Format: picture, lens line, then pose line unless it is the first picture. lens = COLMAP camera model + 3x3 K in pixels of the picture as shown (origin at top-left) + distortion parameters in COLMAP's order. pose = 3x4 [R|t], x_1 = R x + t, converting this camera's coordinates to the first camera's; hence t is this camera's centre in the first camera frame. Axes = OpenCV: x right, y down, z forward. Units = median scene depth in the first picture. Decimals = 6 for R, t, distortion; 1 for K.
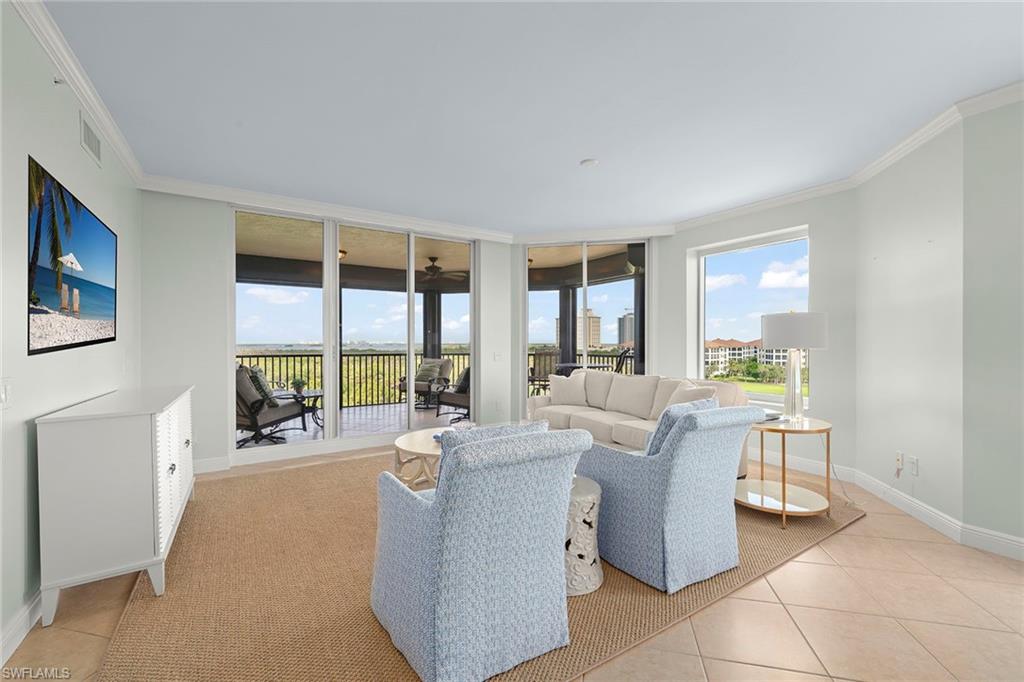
lens RADIAL K [[422.6, 0, 512.0], [0, 422.6, 350.3], [0, 0, 1]] dist [0.000939, 0.000060]
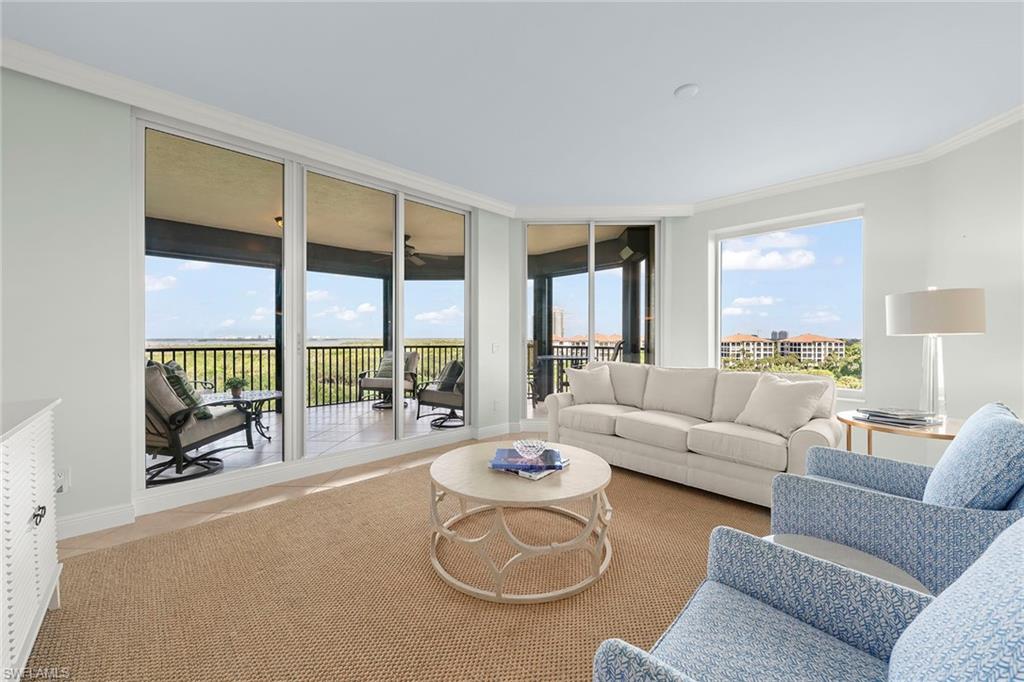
lens RADIAL K [[383.2, 0, 512.0], [0, 383.2, 341.0], [0, 0, 1]] dist [-0.008160, -0.000062]
pose [[0.981372, -0.001653, 0.192108, -0.167020], [0.003296, 0.999961, -0.008238, 0.008008], [-0.192086, 0.008717, 0.981339, 0.249943]]
